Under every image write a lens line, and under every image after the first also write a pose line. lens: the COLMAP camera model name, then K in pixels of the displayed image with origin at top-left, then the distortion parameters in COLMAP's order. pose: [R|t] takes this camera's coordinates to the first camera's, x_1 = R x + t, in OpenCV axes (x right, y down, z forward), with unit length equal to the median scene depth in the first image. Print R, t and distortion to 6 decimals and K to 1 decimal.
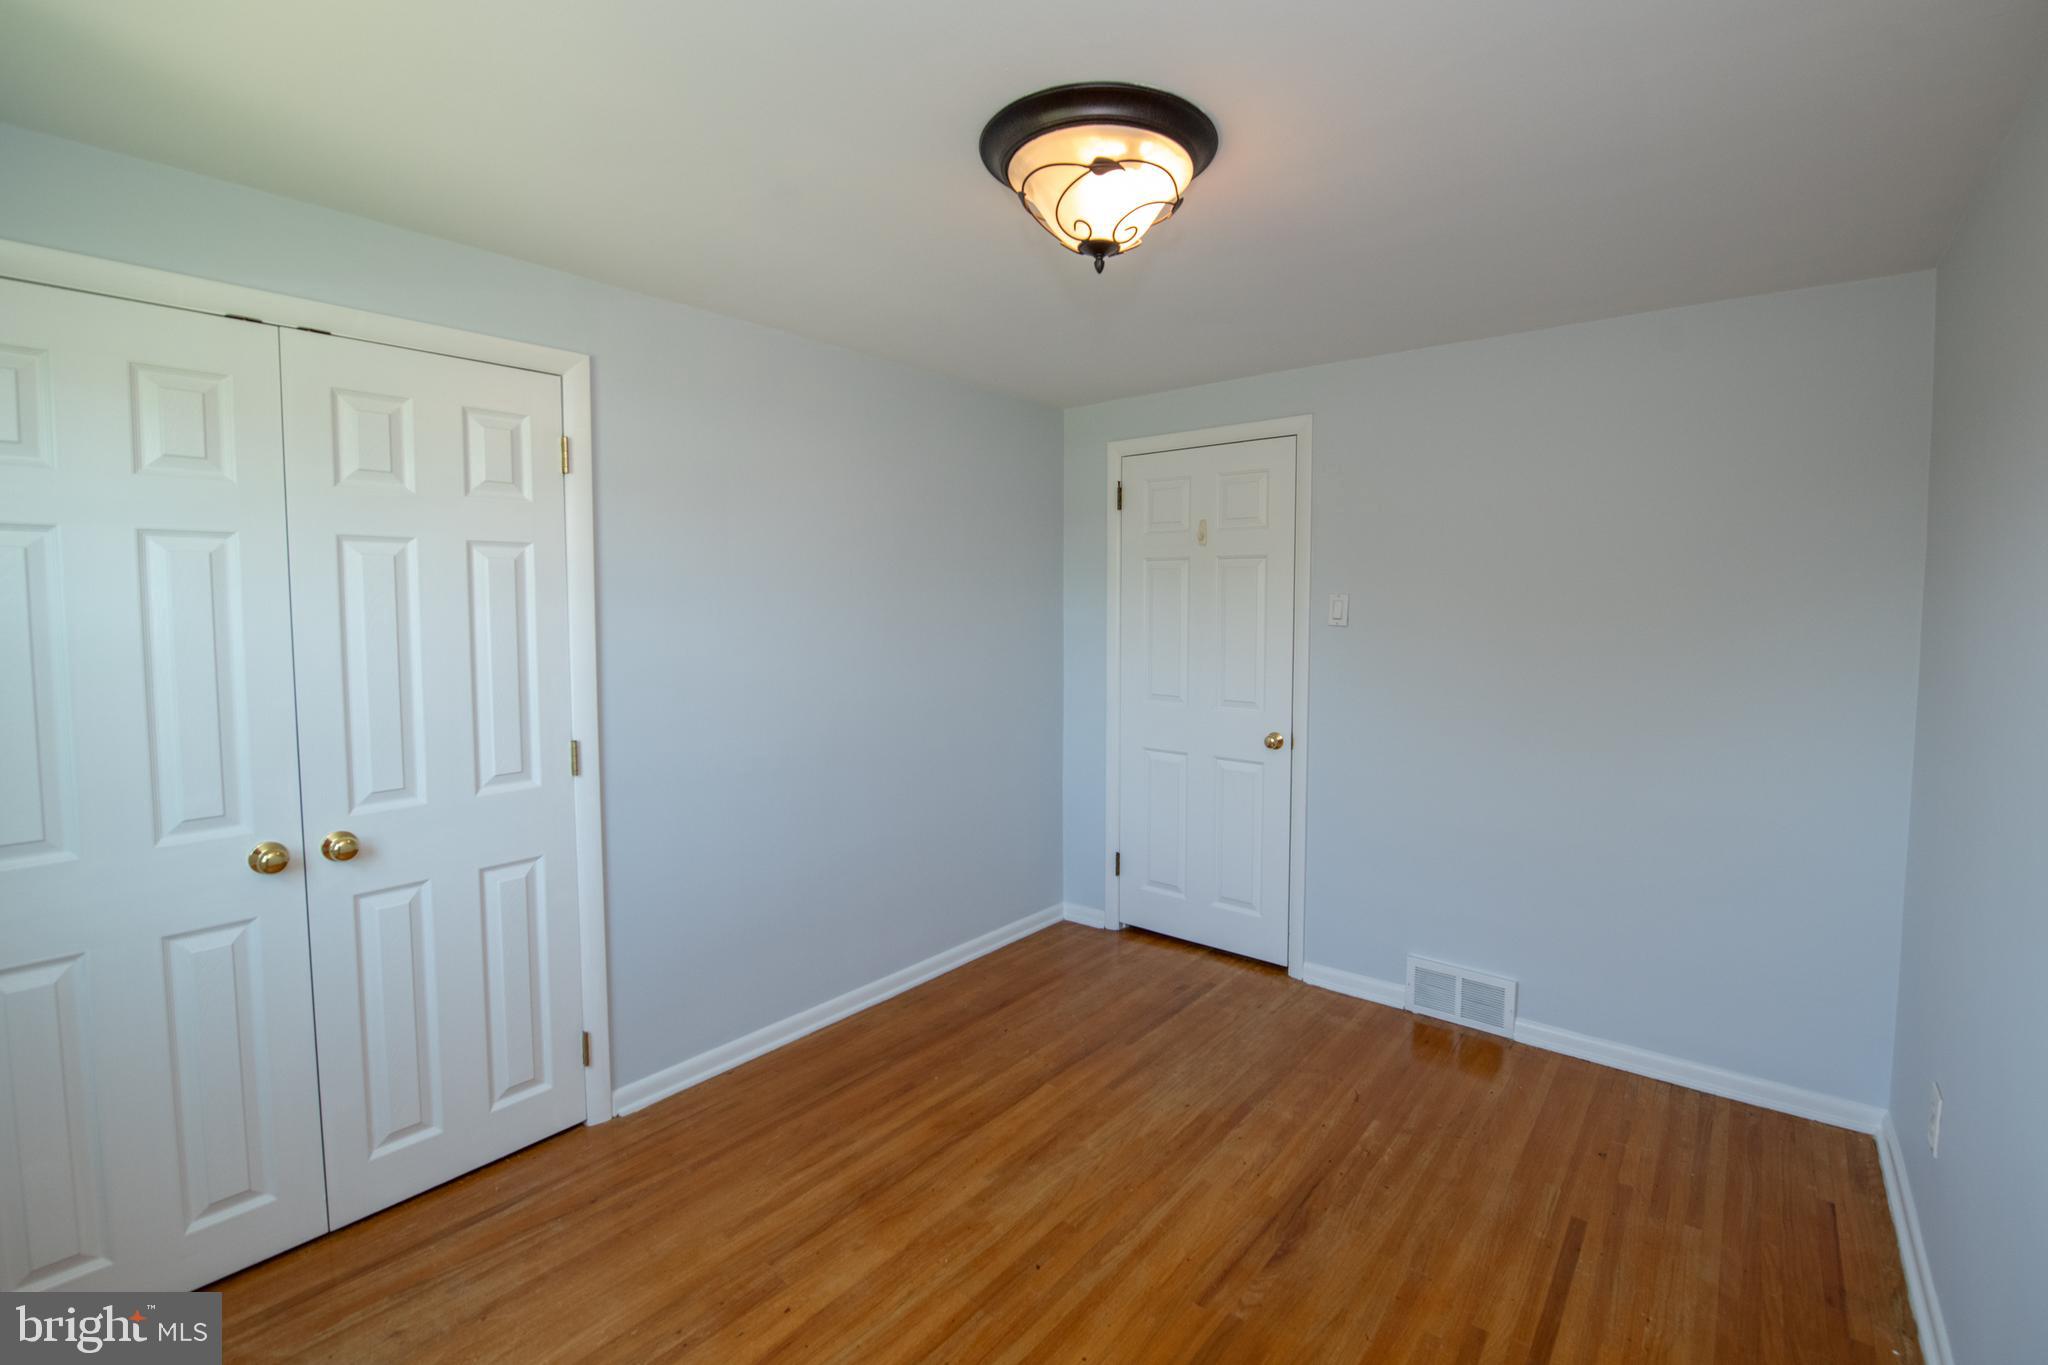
lens RADIAL K [[876.0, 0, 1058.1], [0, 876.0, 642.4], [0, 0, 1]] dist [-0.013963, -0.000699]
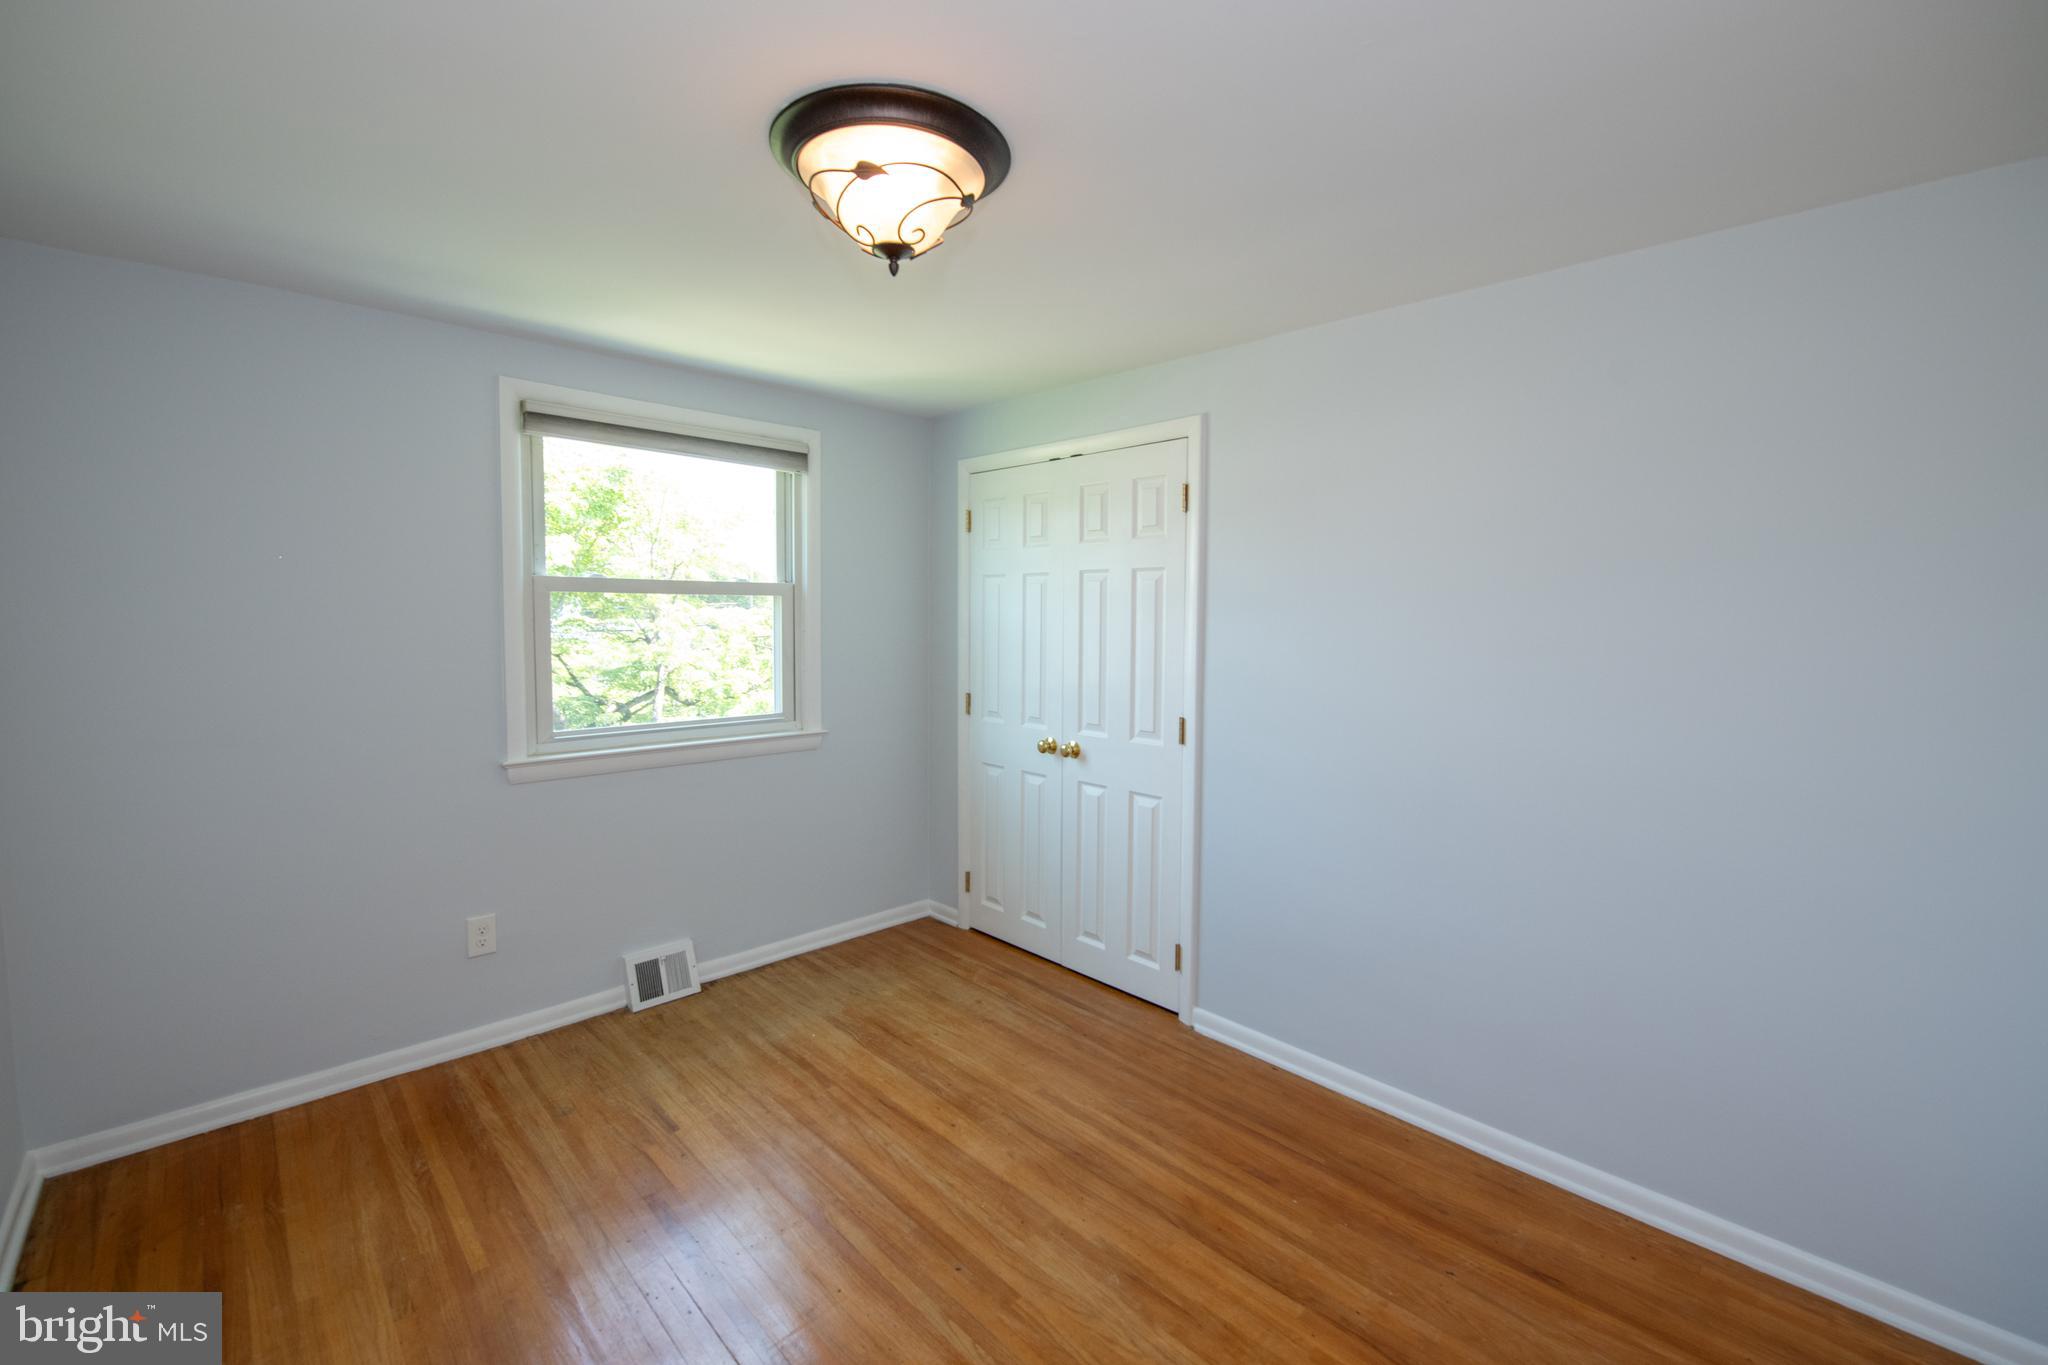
lens RADIAL K [[832.7, 0, 1023.8], [0, 832.7, 657.2], [0, 0, 1]] dist [-0.012427, -0.002406]
pose [[-0.110756, 0.056300, -0.992252, 0.773980], [-0.059999, 0.996194, 0.063221, -0.046297], [0.992035, 0.066537, -0.106956, 0.996639]]
